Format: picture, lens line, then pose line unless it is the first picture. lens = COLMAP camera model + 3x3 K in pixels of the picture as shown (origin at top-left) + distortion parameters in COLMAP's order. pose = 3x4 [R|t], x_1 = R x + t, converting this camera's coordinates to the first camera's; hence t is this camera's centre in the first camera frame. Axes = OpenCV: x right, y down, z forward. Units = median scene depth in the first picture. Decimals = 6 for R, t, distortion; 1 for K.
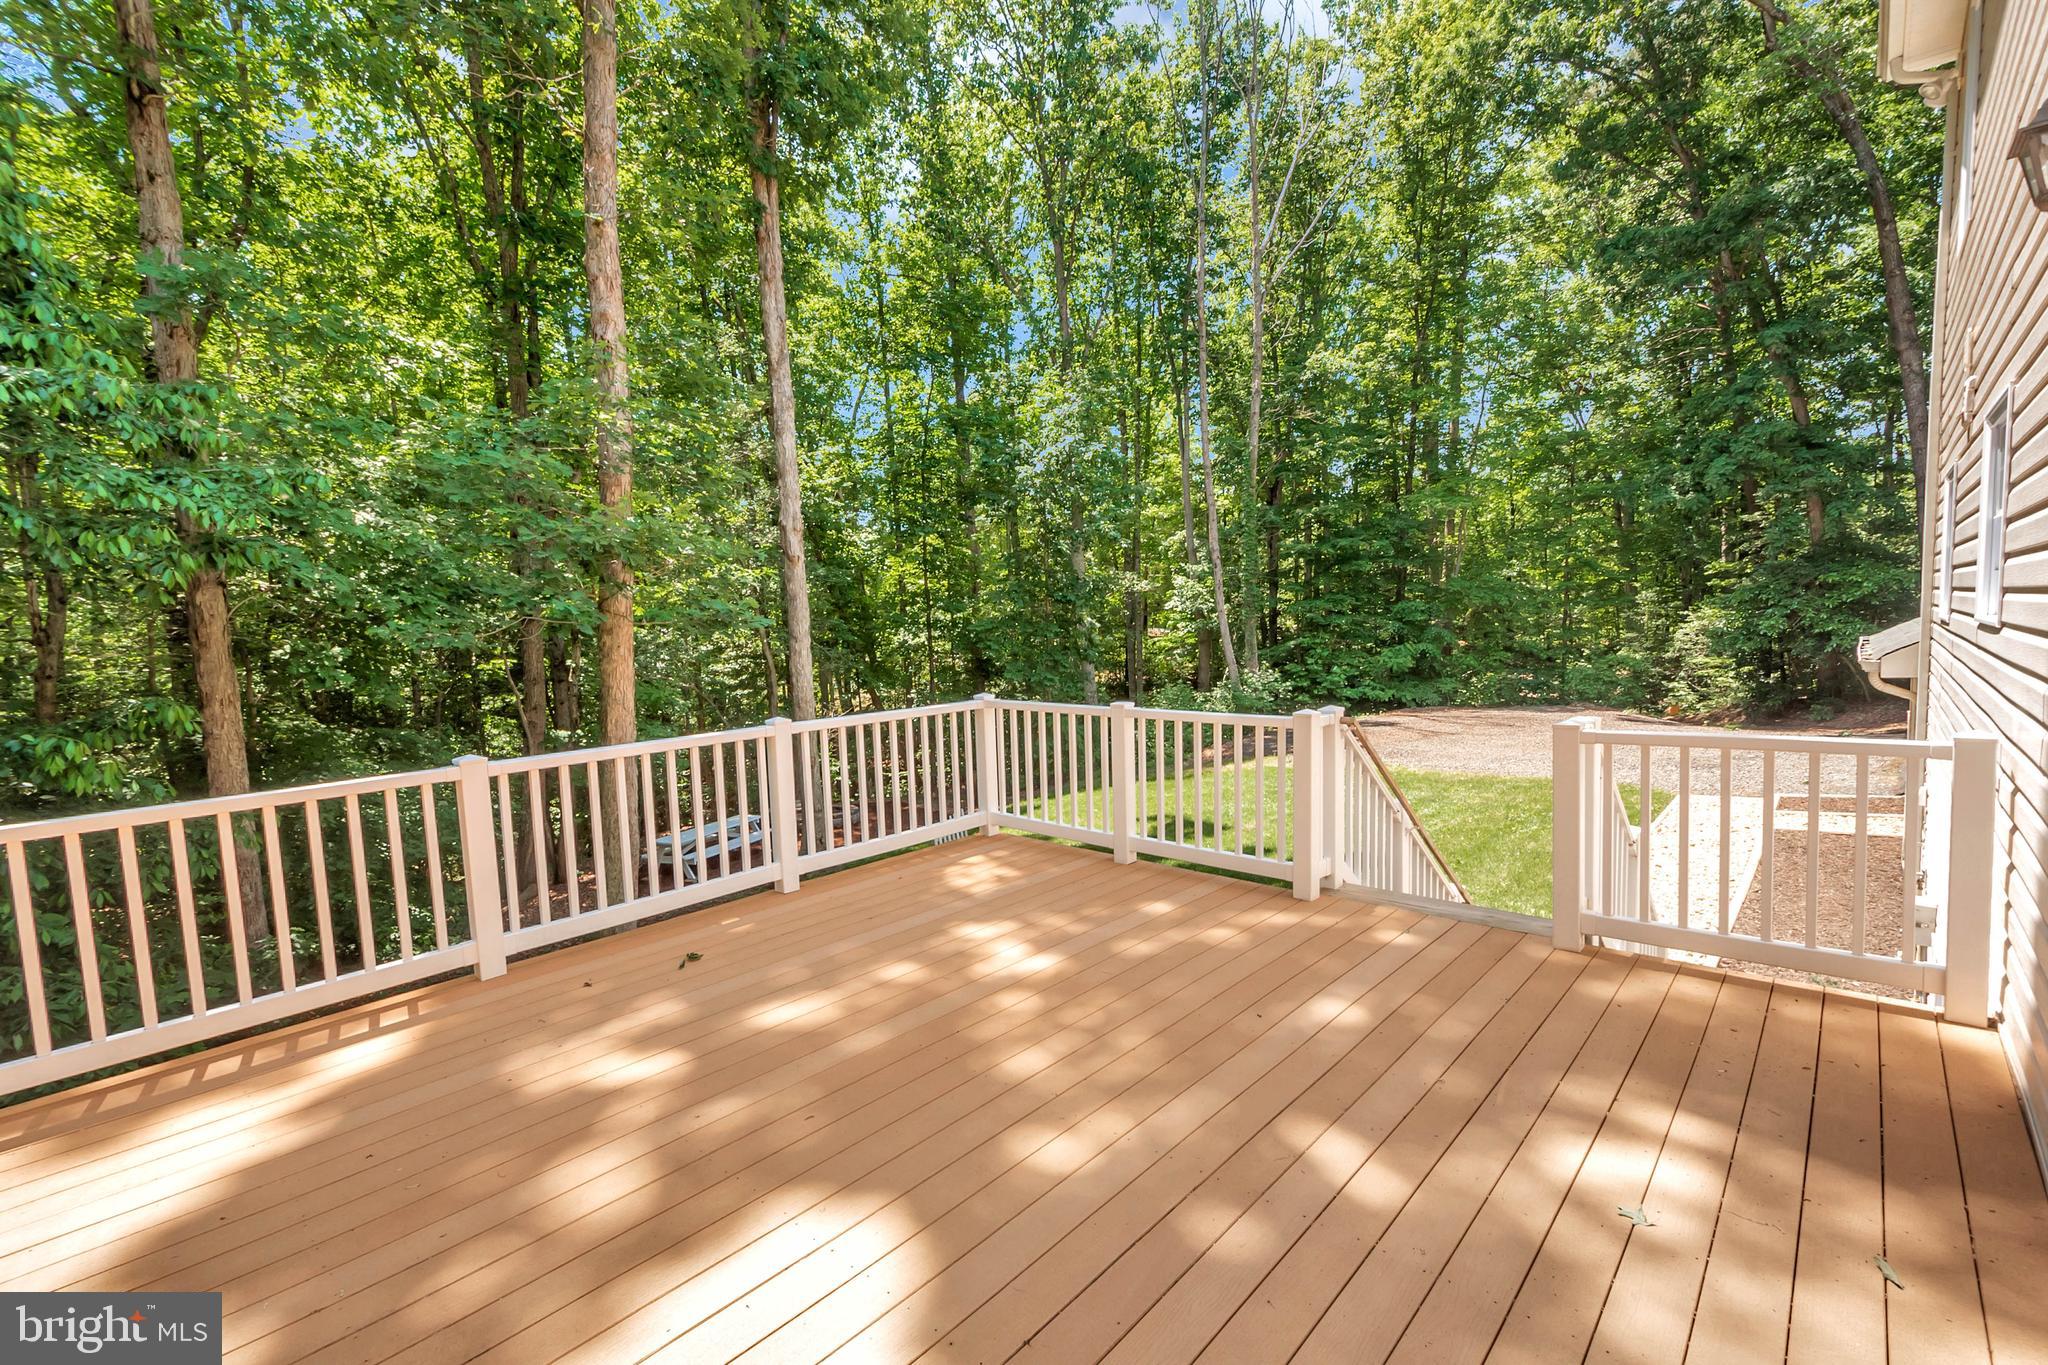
lens RADIAL K [[913.2, 0, 1036.9], [0, 913.2, 683.4], [0, 0, 1]] dist [-0.000425, 0.000076]
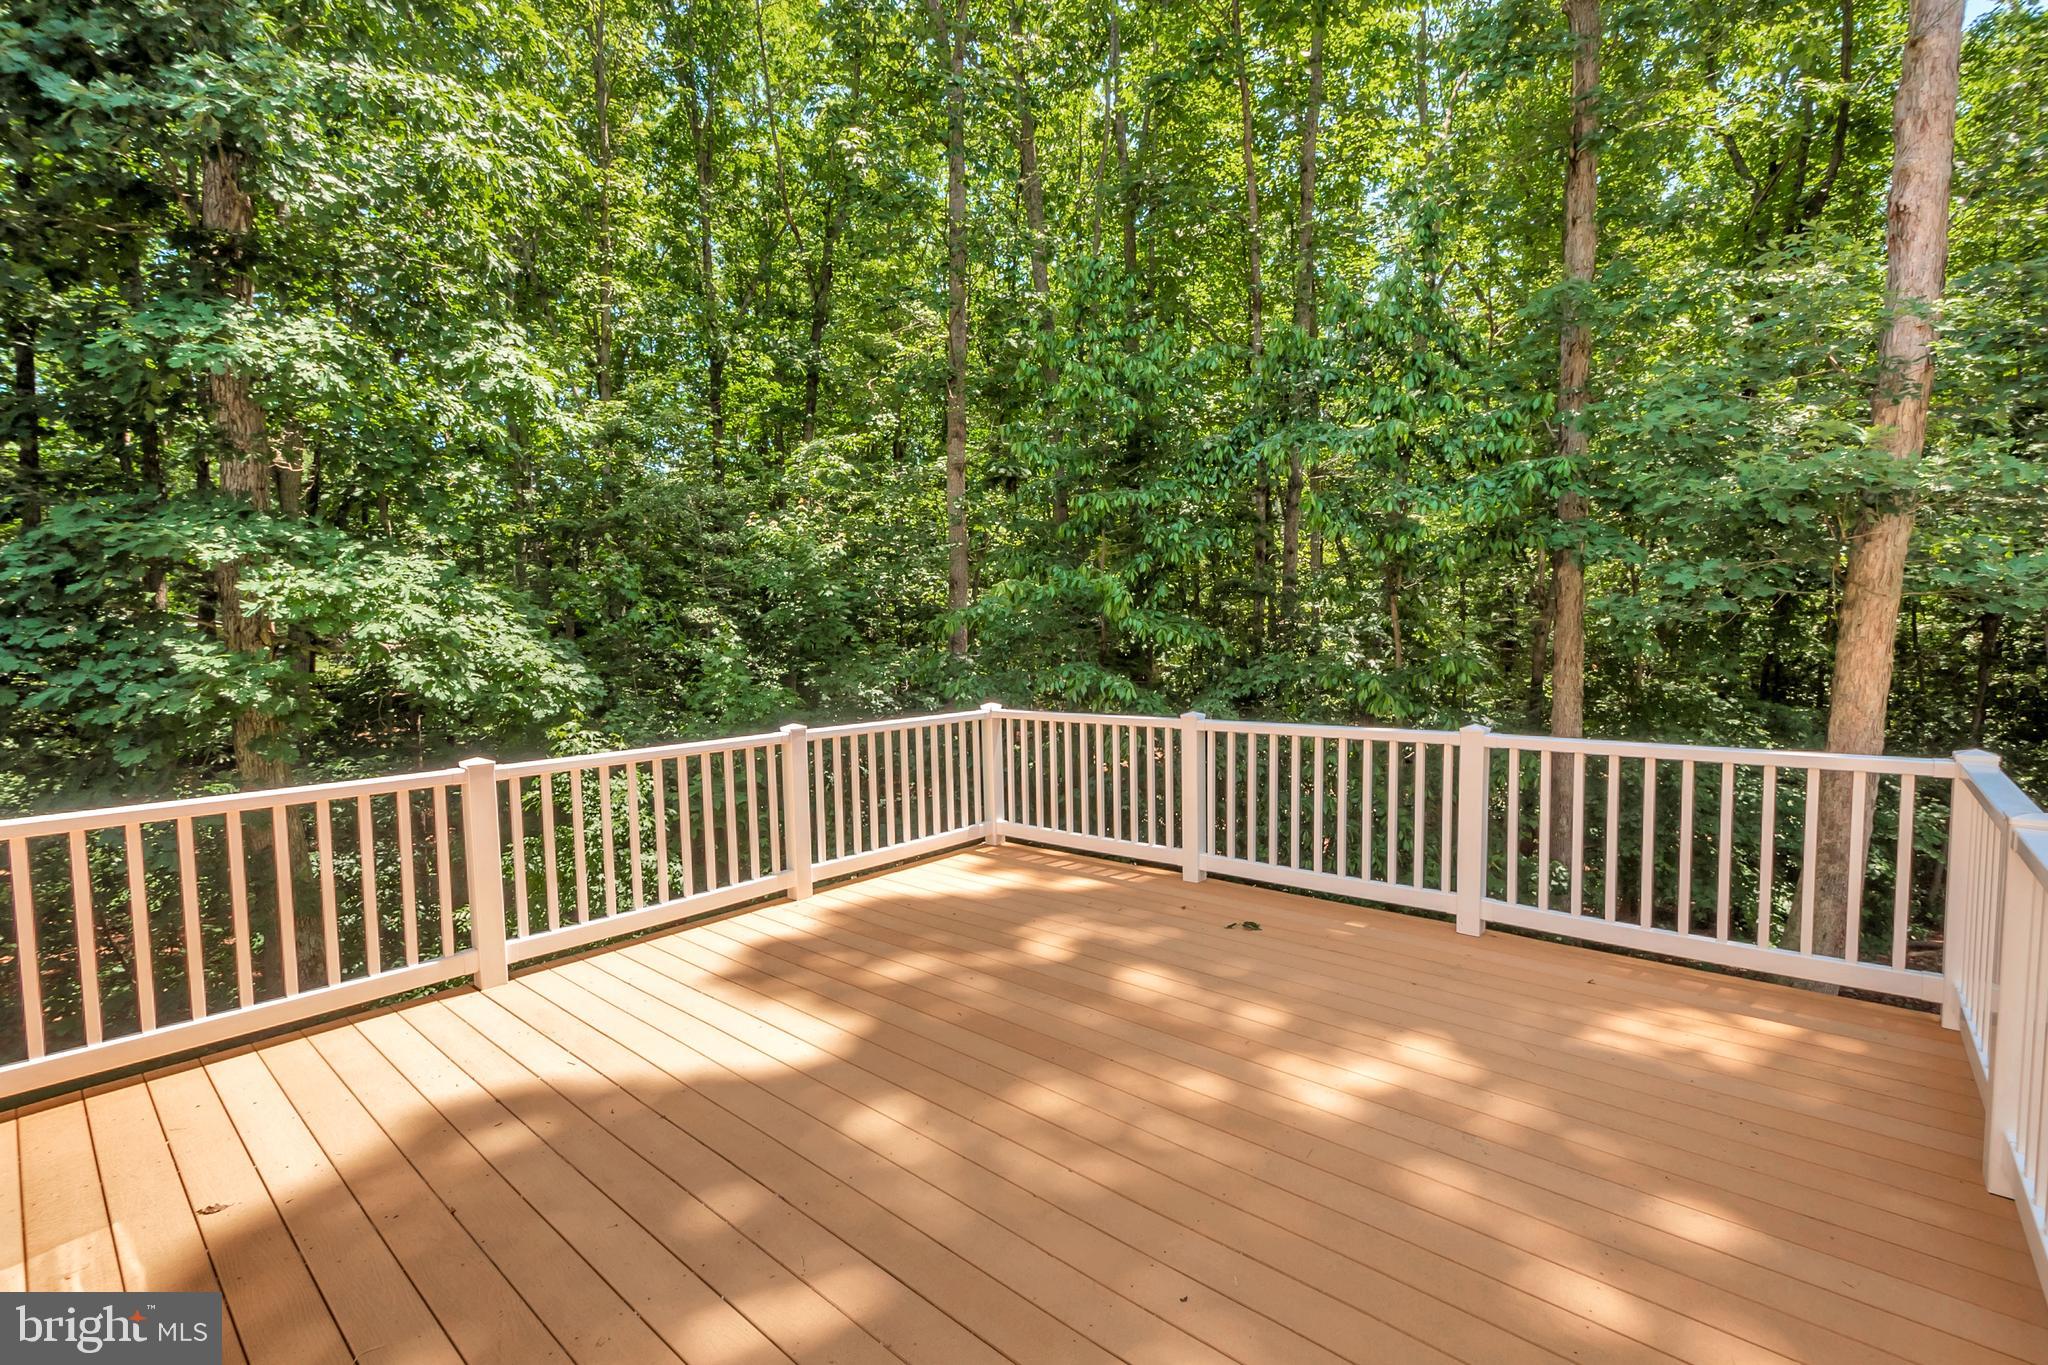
lens RADIAL K [[913.2, 0, 1036.9], [0, 913.2, 683.4], [0, 0, 1]] dist [-0.000425, 0.000076]
pose [[0.009493, 0.099498, -0.994992, 0.698565], [-0.046719, 0.993995, 0.098952, -0.084555], [0.998863, 0.045546, 0.014085, 0.756060]]
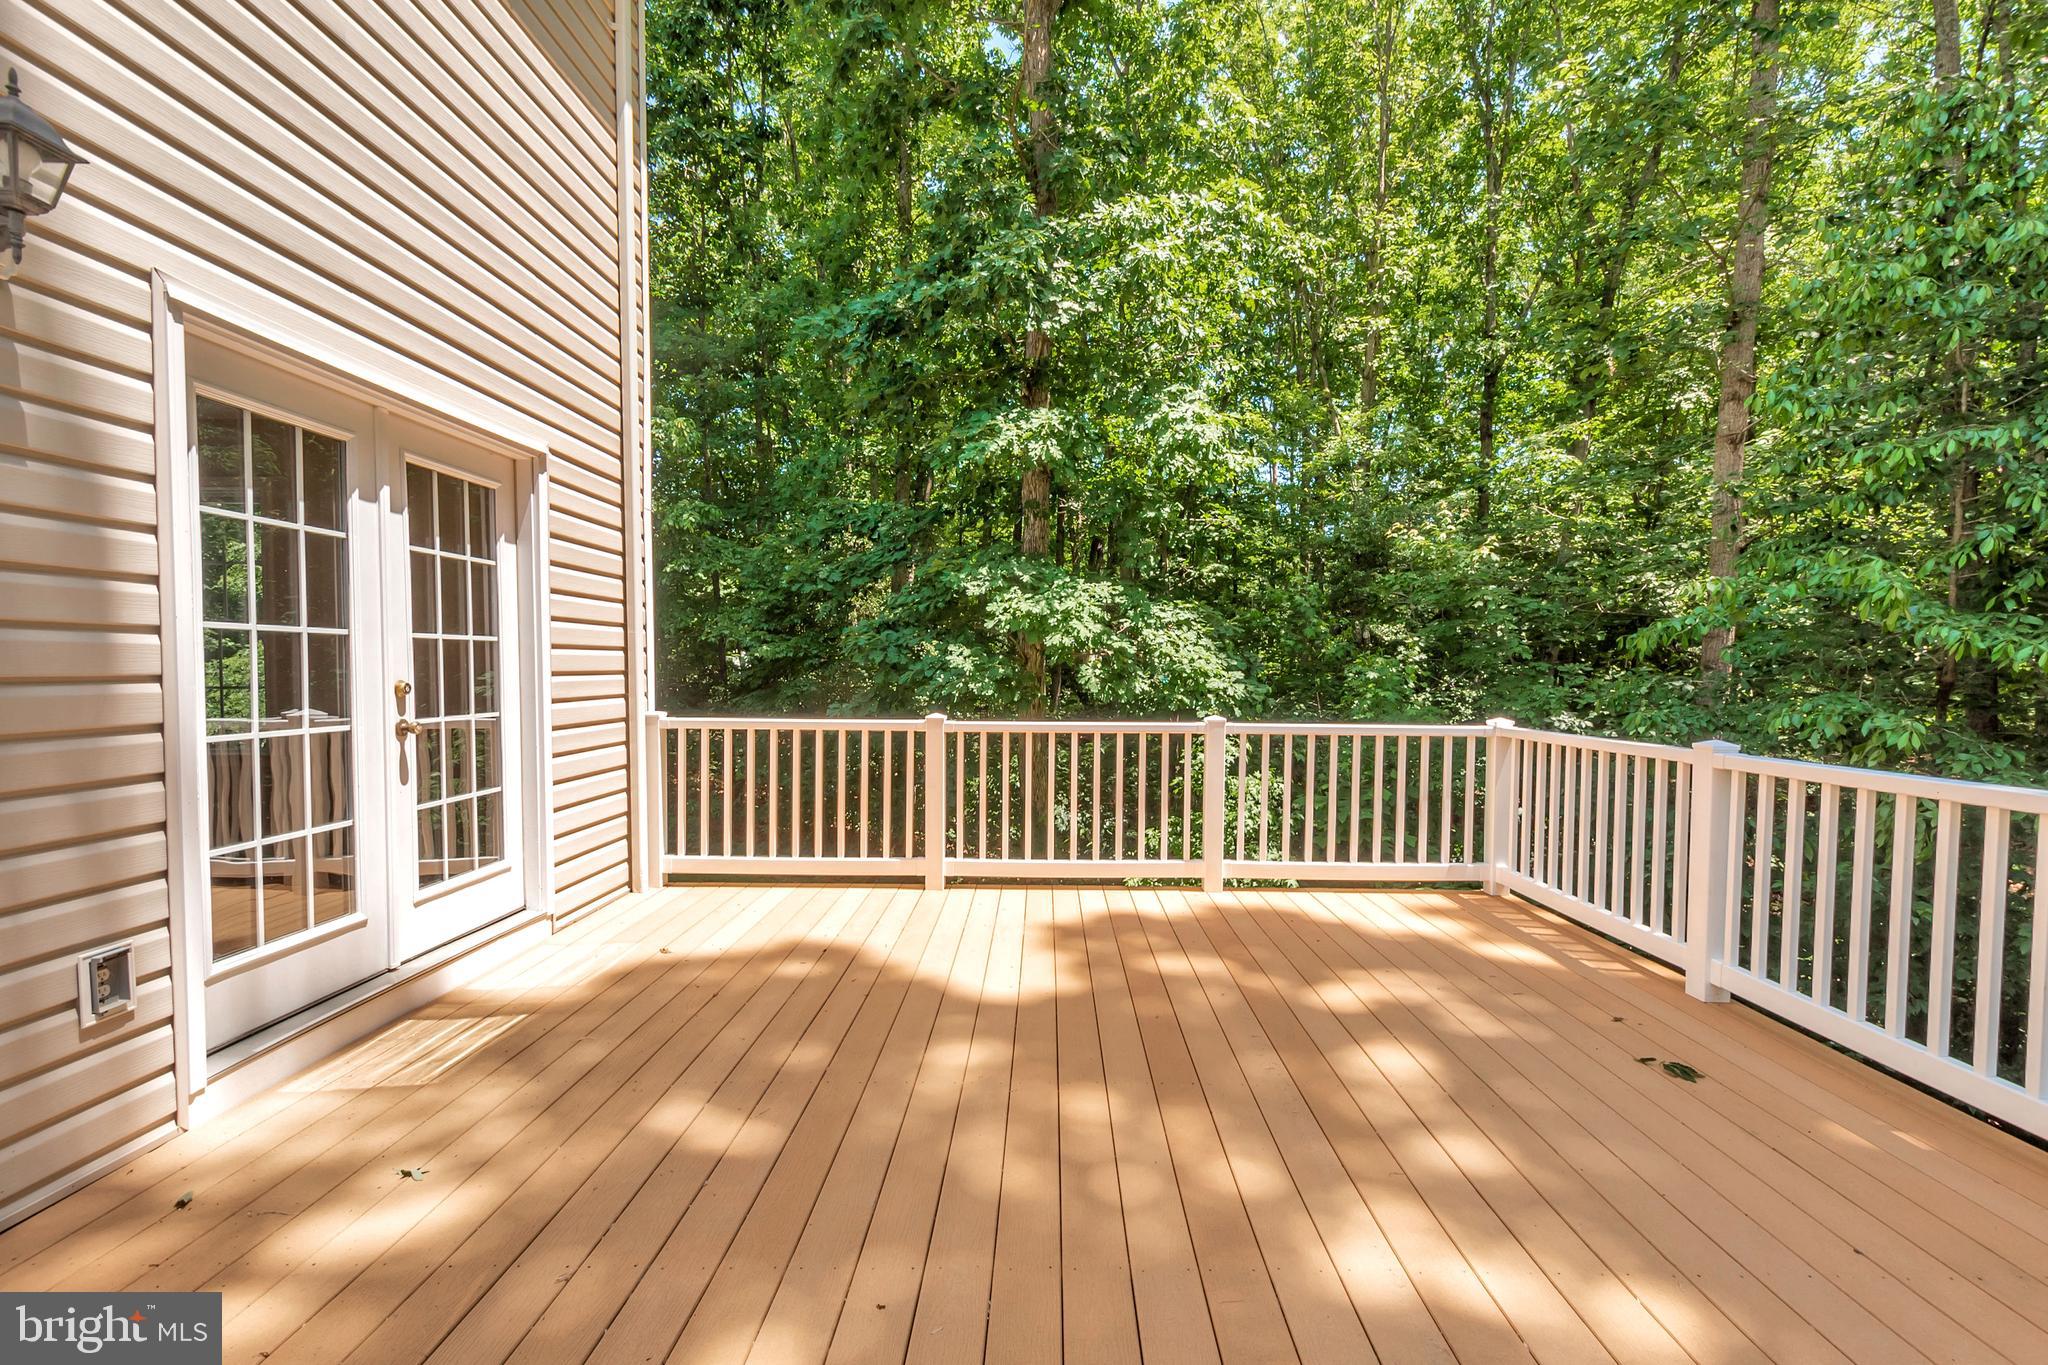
lens RADIAL K [[909.3, 0, 1025.6], [0, 909.3, 669.2], [0, 0, 1]] dist [0.016590, -0.000091]
pose [[-0.762633, 0.036046, -0.645826, 0.449966], [-0.020621, 0.996584, 0.079973, -0.045971], [0.646503, 0.074308, -0.759284, 1.247172]]
